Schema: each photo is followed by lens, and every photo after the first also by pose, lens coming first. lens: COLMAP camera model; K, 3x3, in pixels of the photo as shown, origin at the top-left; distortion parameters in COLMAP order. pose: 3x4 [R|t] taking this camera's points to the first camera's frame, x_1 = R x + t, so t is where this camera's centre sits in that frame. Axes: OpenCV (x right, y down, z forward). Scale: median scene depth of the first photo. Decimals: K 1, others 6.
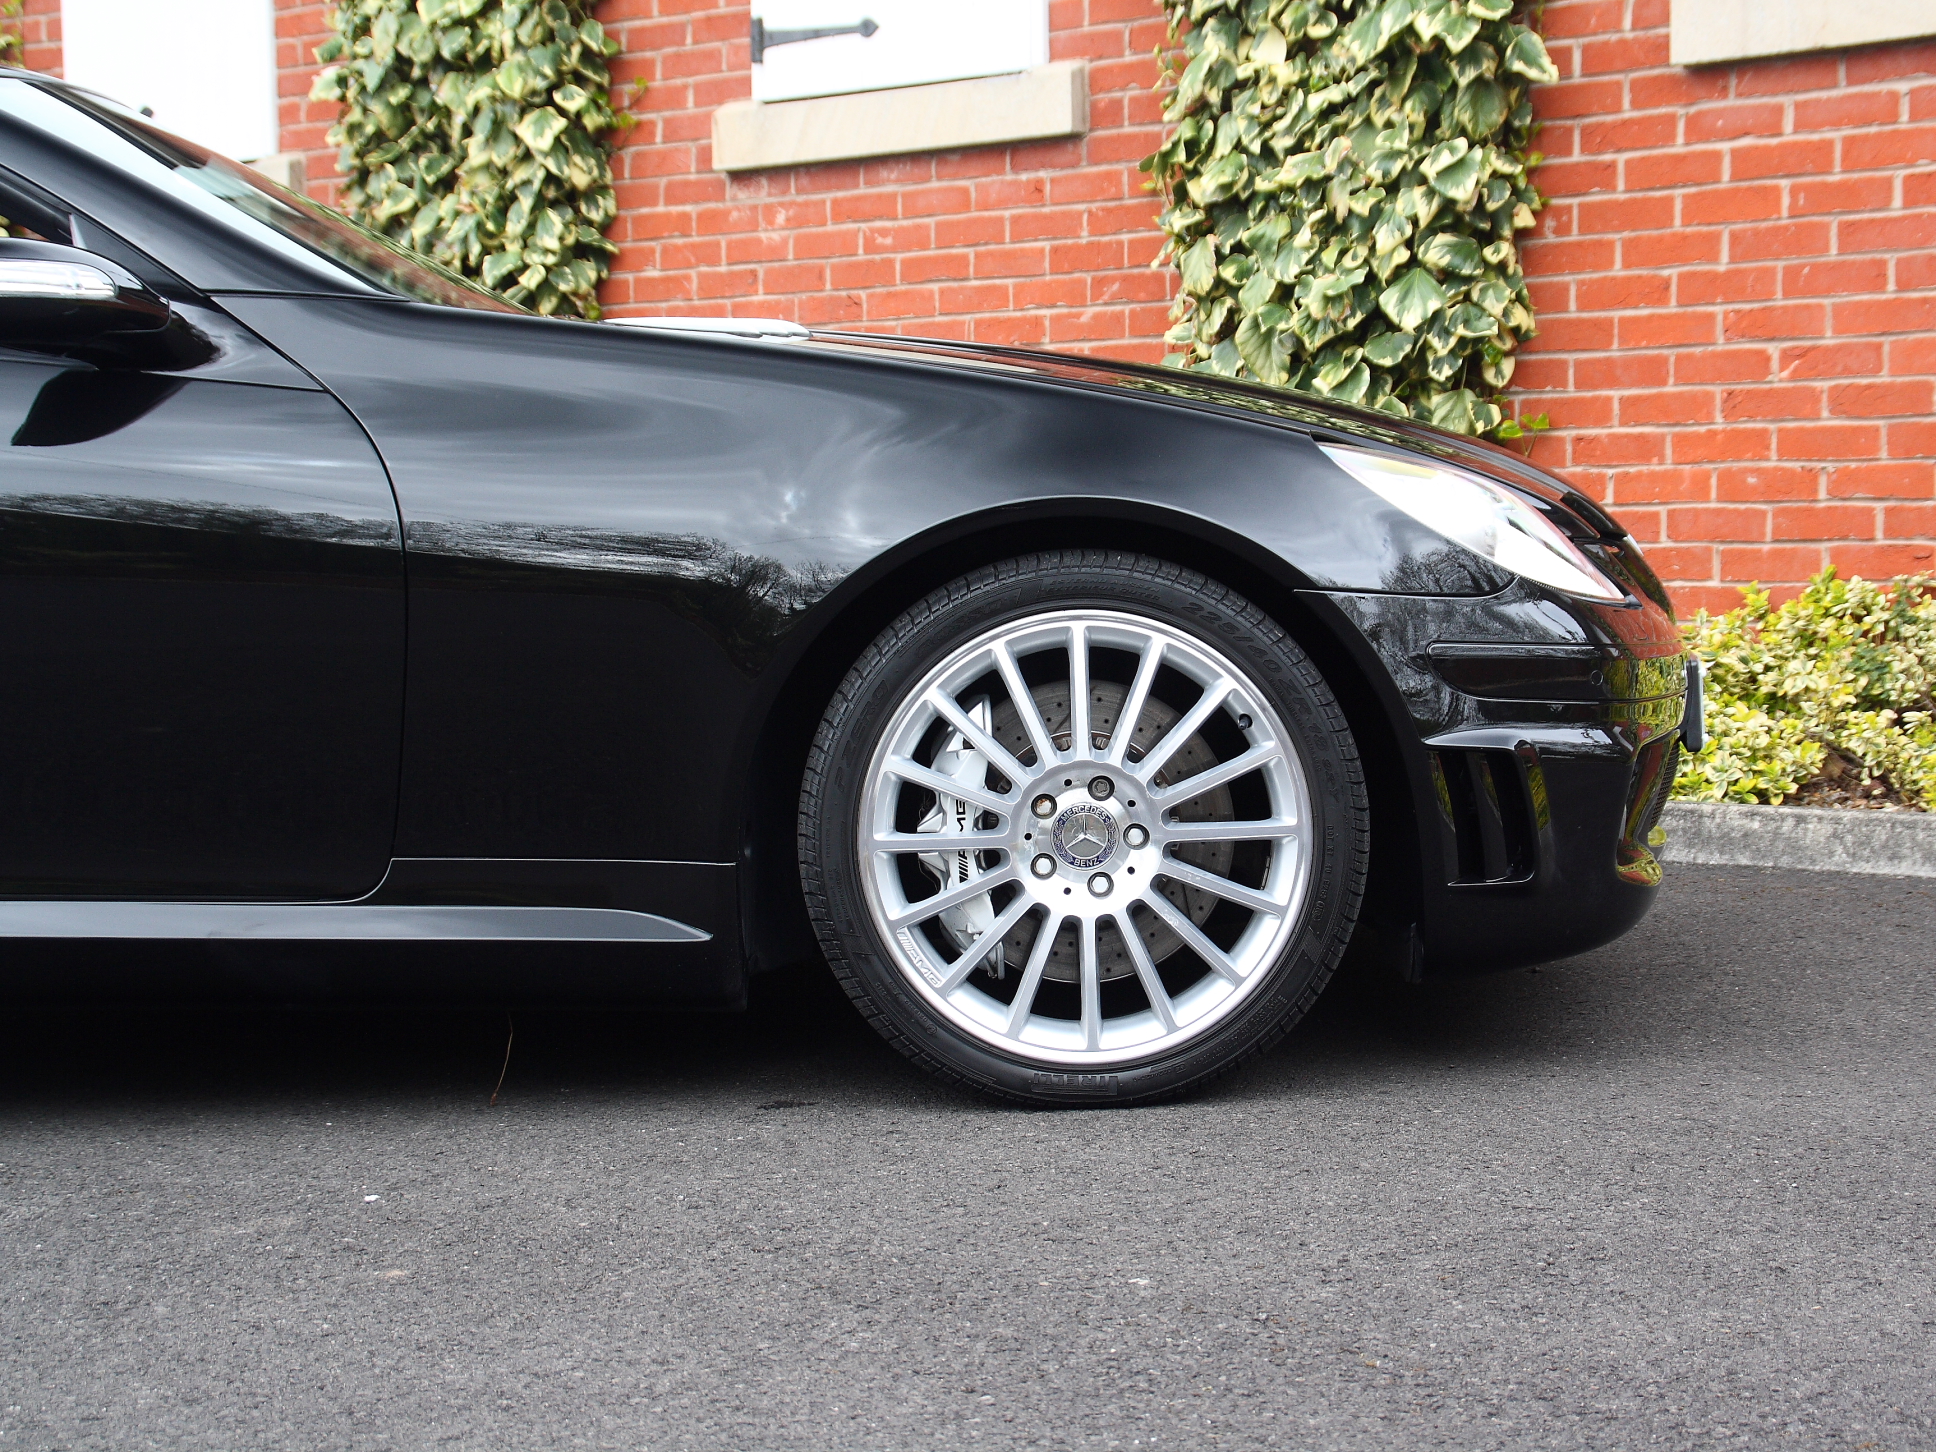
lens RADIAL K [[3445.0, 0, 1074.4], [0, 3445.0, 714.1], [0, 0, 1]] dist [0.143579, 0.000000]
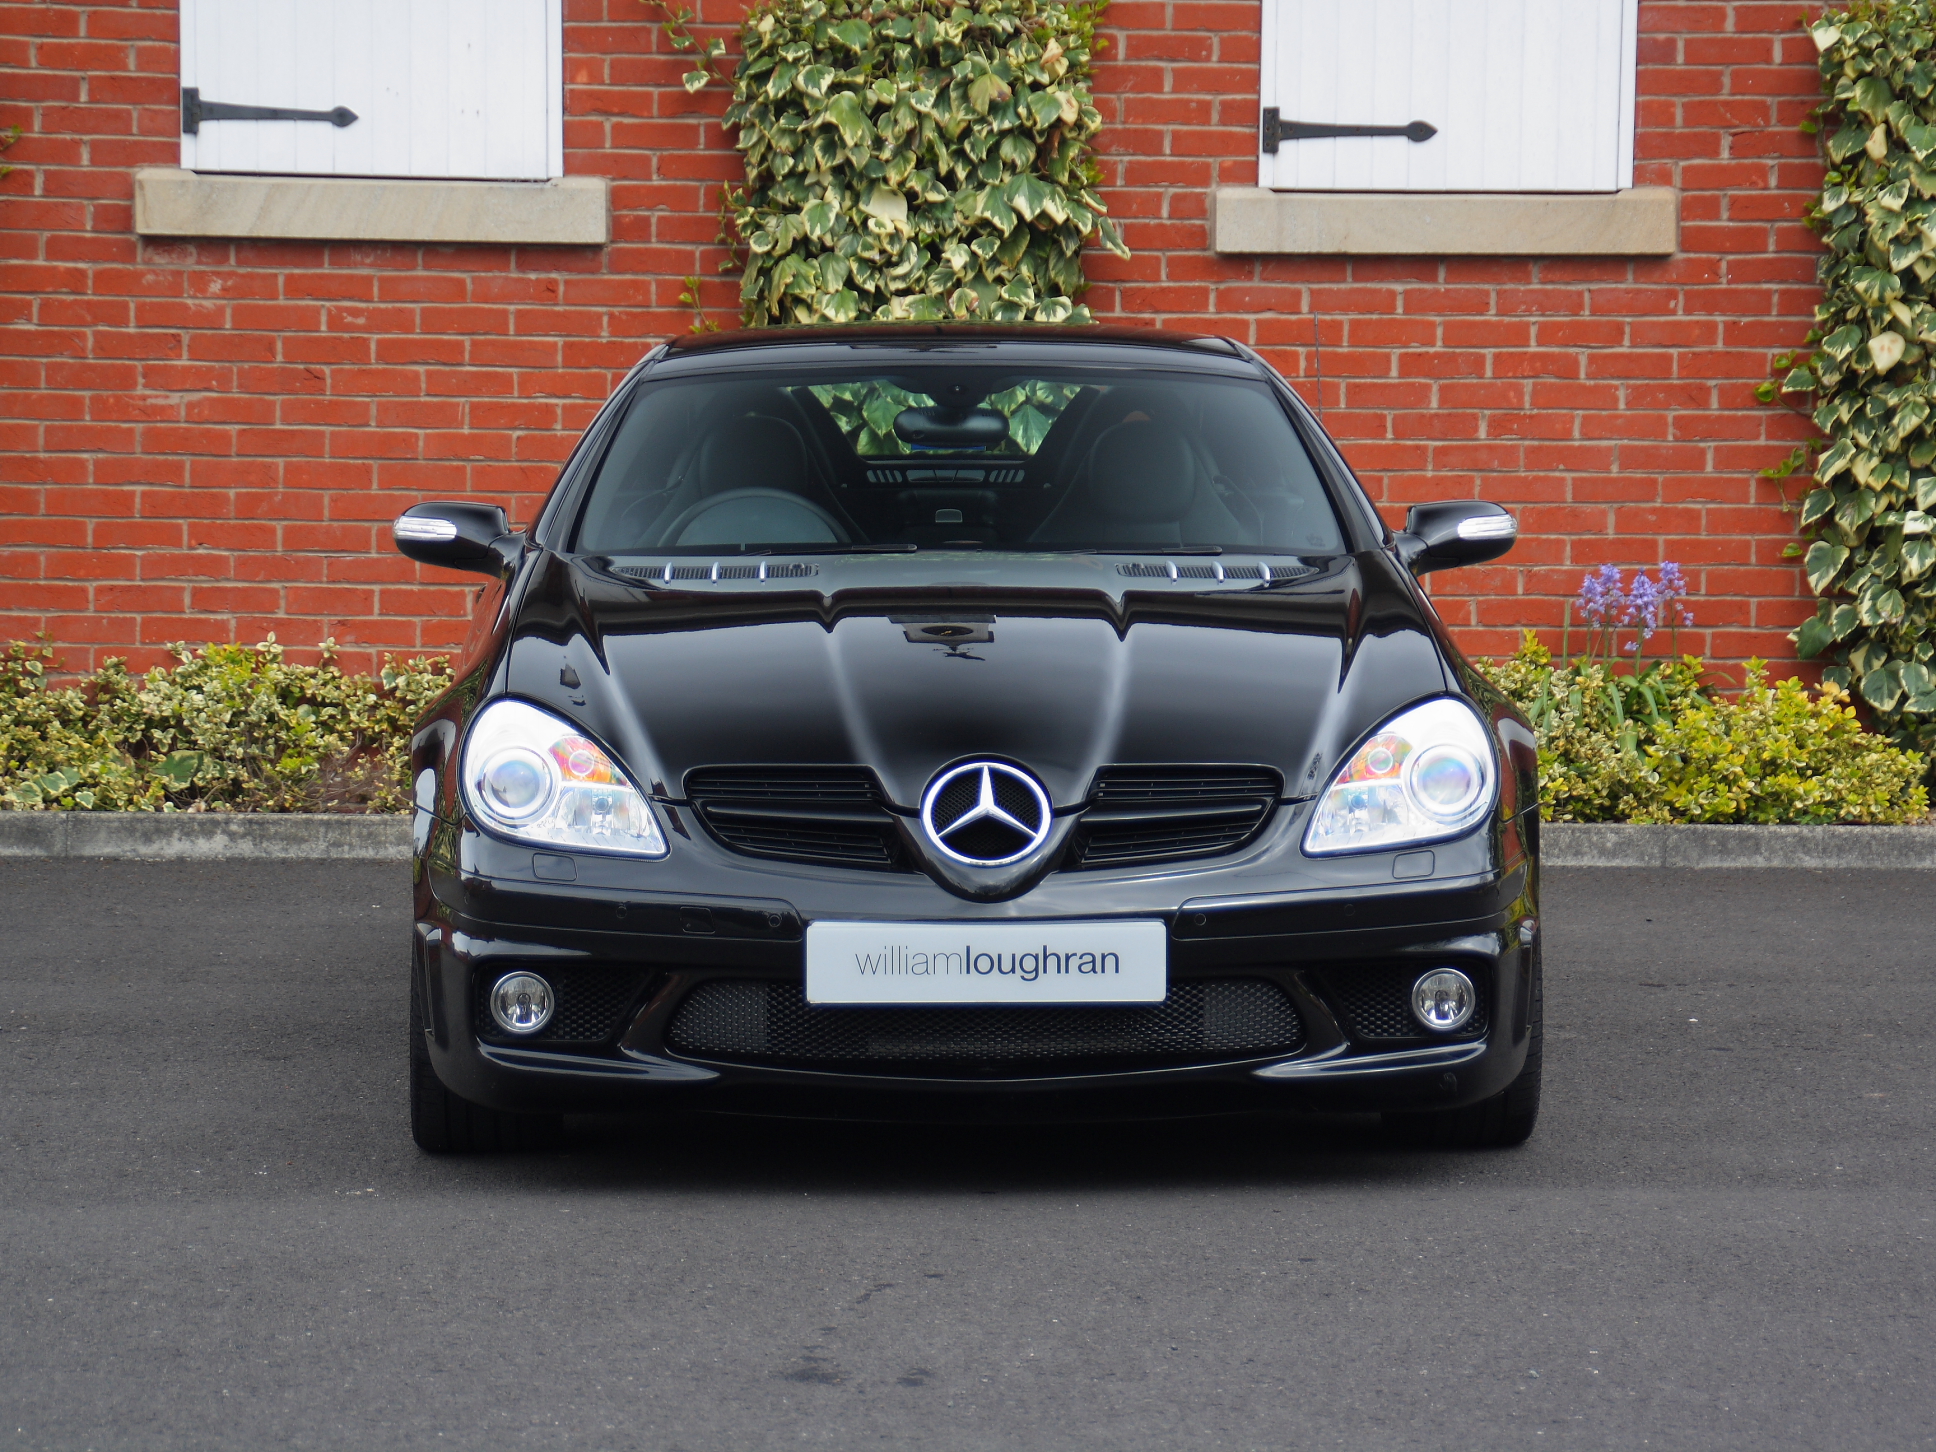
lens RADIAL K [[6421.2, 0, 988.0], [0, 6421.2, 735.9], [0, 0, 1]] dist [0.713278, 0.000000]
pose [[0.748424, -0.016181, 0.663023, -1.282714], [0.015561, 0.999856, 0.006837, -0.022341], [-0.663038, 0.005200, 0.748568, -0.632322]]
